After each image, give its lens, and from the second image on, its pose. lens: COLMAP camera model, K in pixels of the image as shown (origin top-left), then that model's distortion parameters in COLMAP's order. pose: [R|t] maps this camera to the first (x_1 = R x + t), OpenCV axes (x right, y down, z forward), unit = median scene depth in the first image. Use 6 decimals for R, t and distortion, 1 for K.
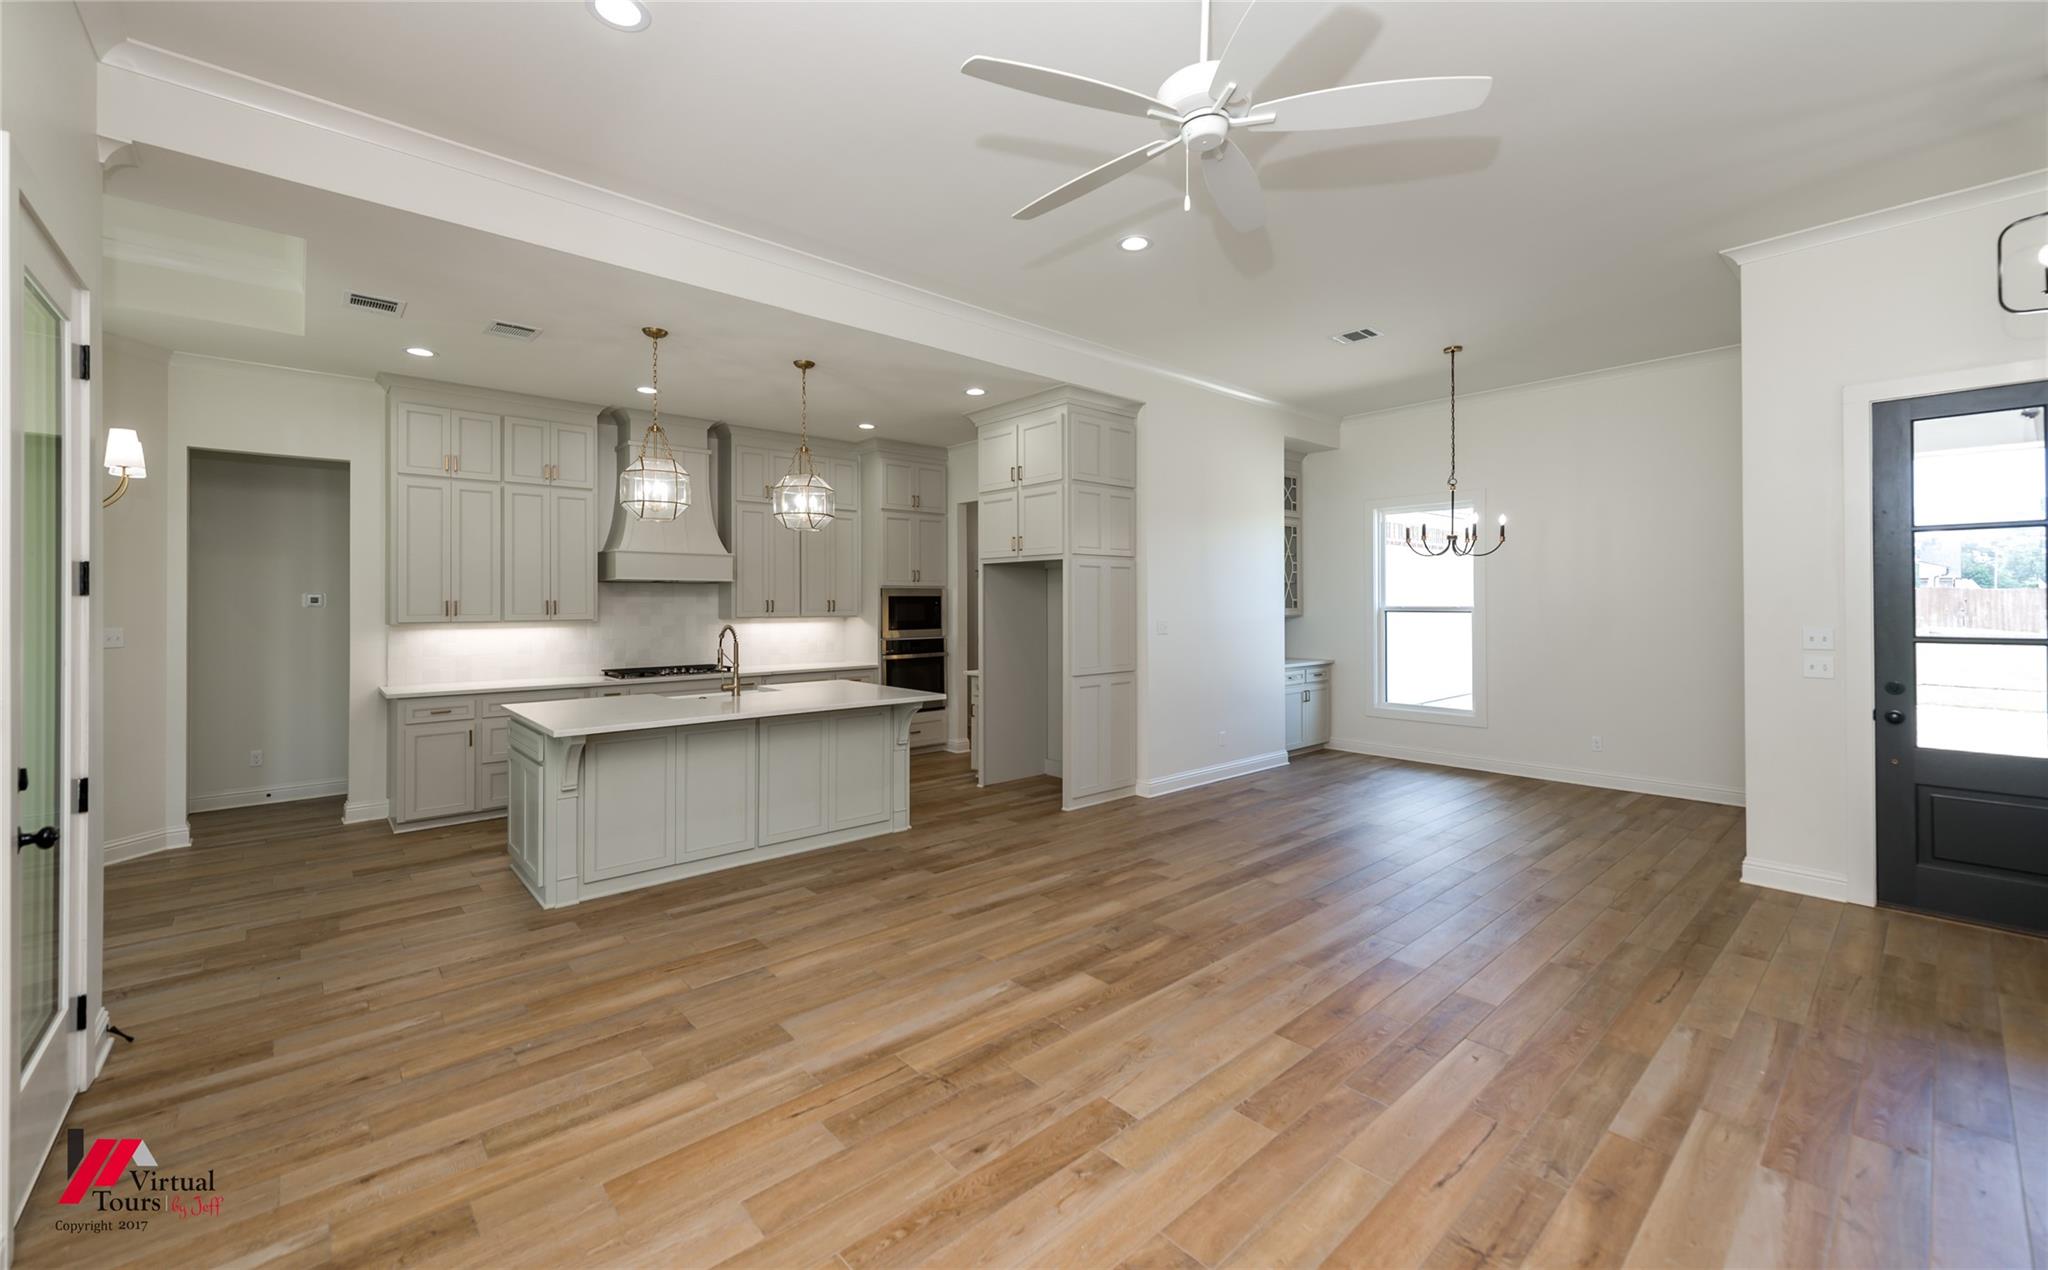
lens RADIAL K [[810.0, 0, 1001.0], [0, 810.0, 600.6], [0, 0, 1]] dist [0.000079, -0.000278]
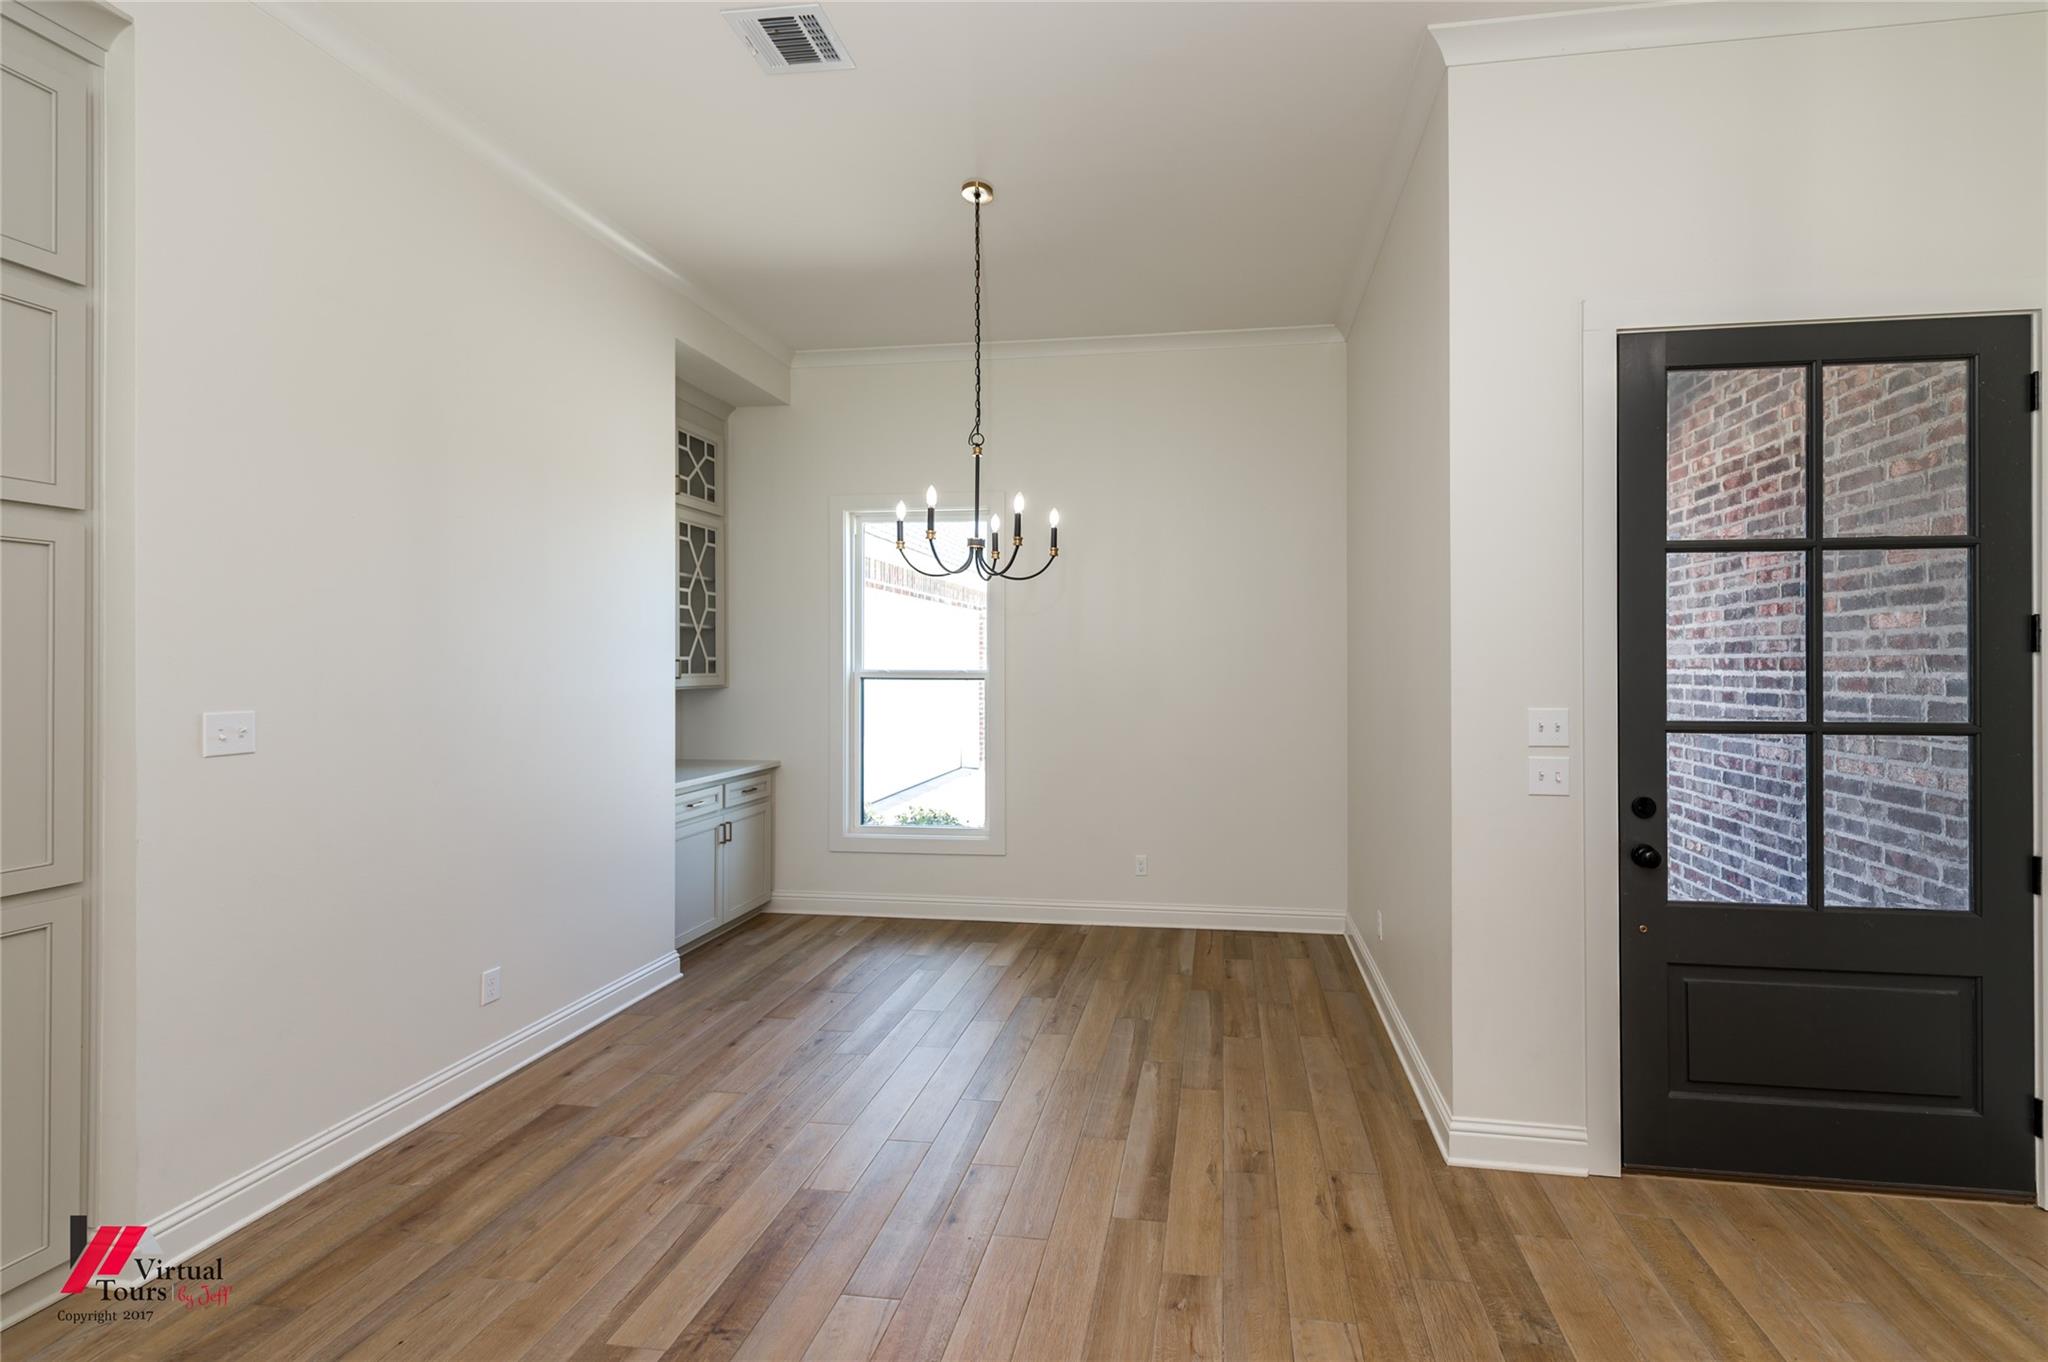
lens RADIAL K [[835.4, 0, 1114.3], [0, 835.4, 657.1], [0, 0, 1]] dist [0.001086, -0.000109]
pose [[0.746095, 0.008859, 0.665781, 0.383720], [-0.004620, 0.999956, -0.008128, 0.002540], [-0.665824, 0.002989, 0.746103, 0.782105]]
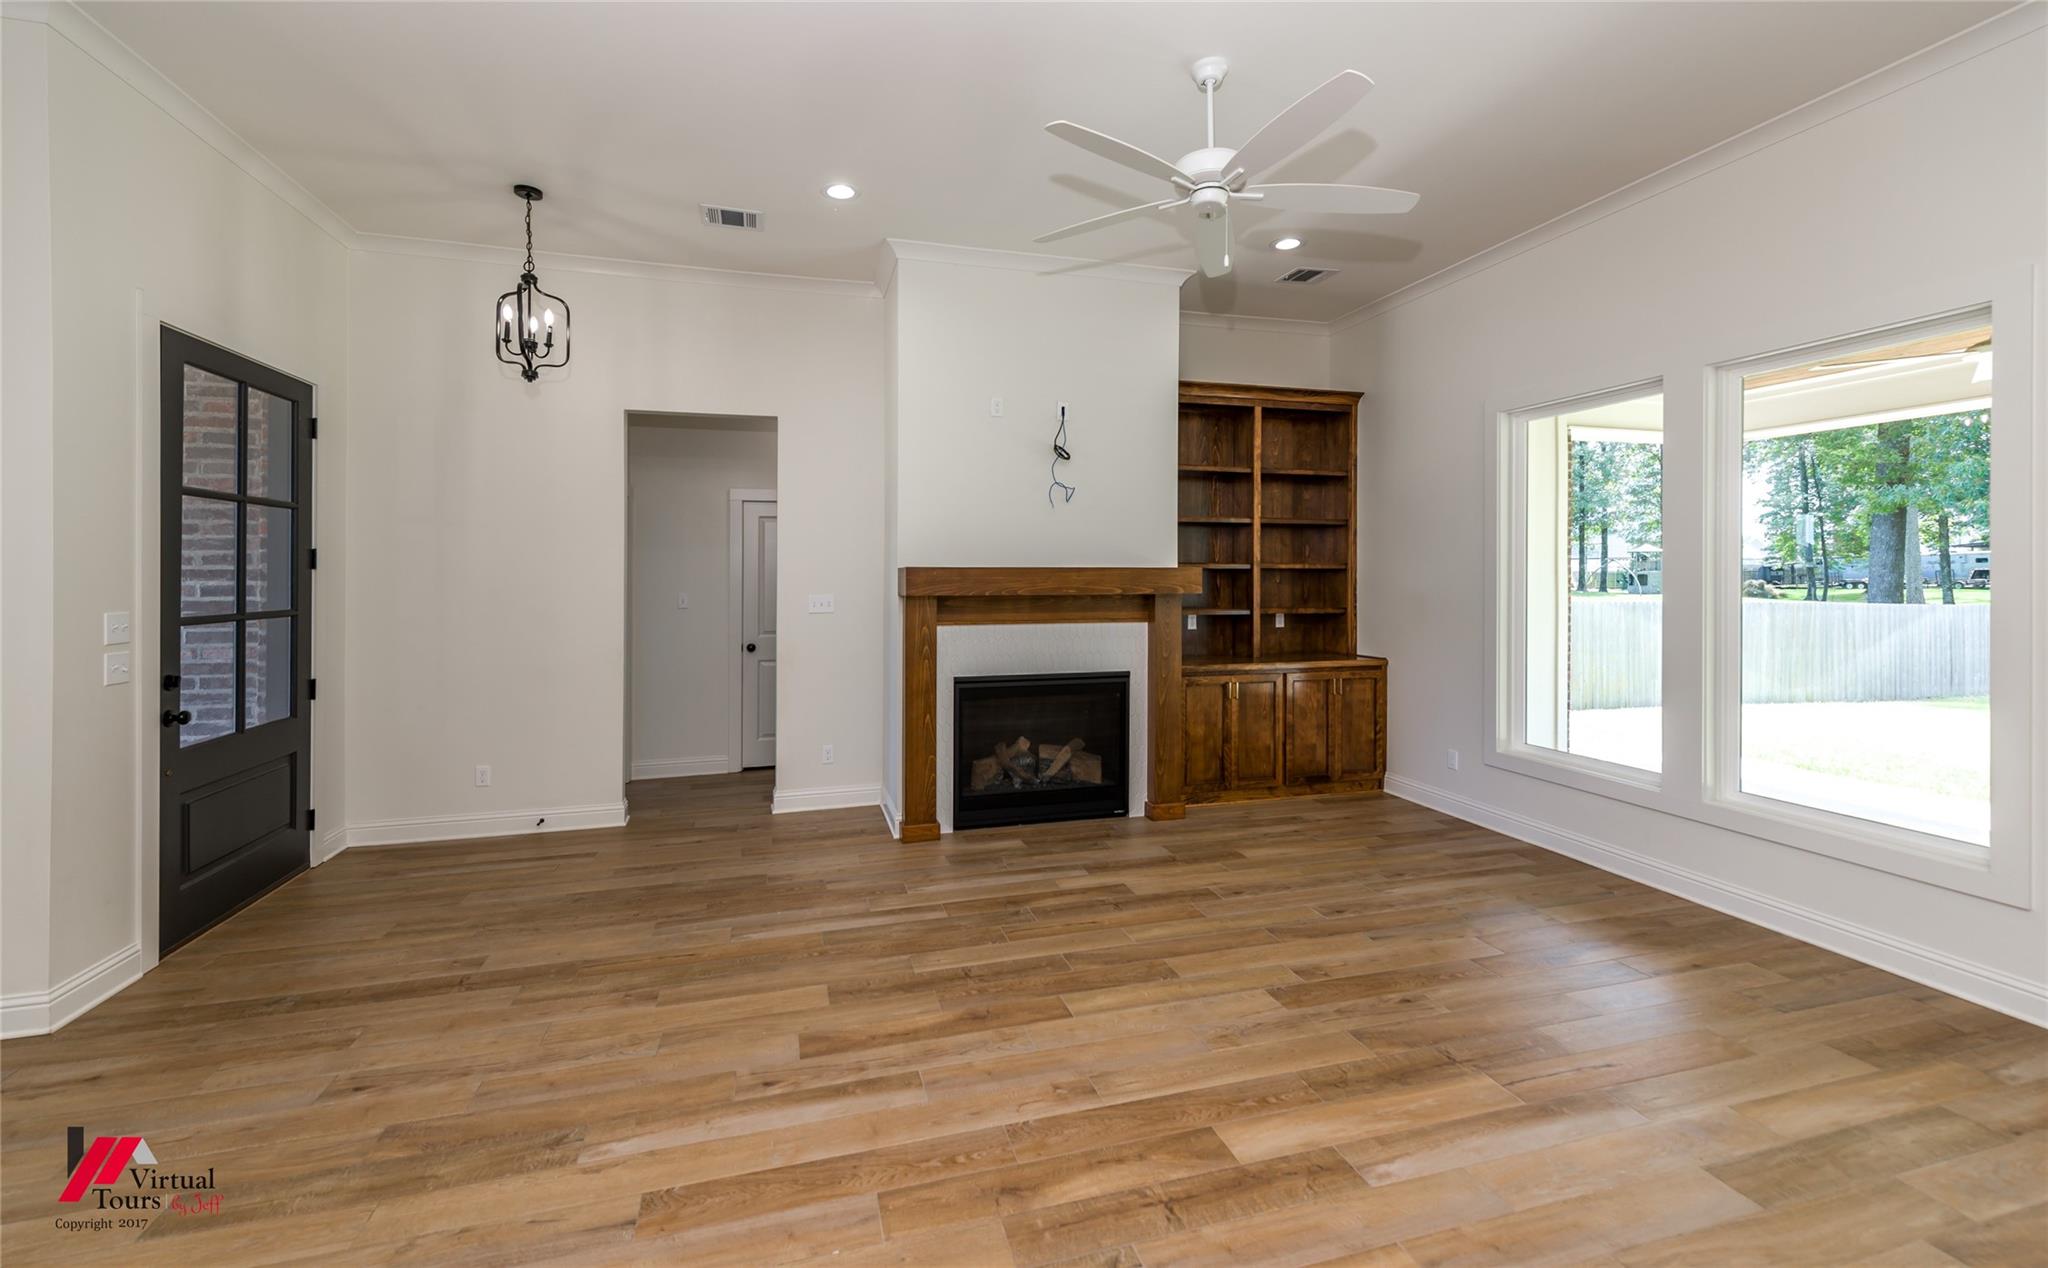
lens RADIAL K [[810.0, 0, 1002.3], [0, 810.0, 571.1], [0, 0, 1]] dist [0.000079, -0.000278]
pose [[-0.903407, 0.008385, 0.428701, -0.002899], [0.005445, 0.999953, -0.008083, 0.007205], [-0.428749, -0.004968, -0.903410, 1.352705]]
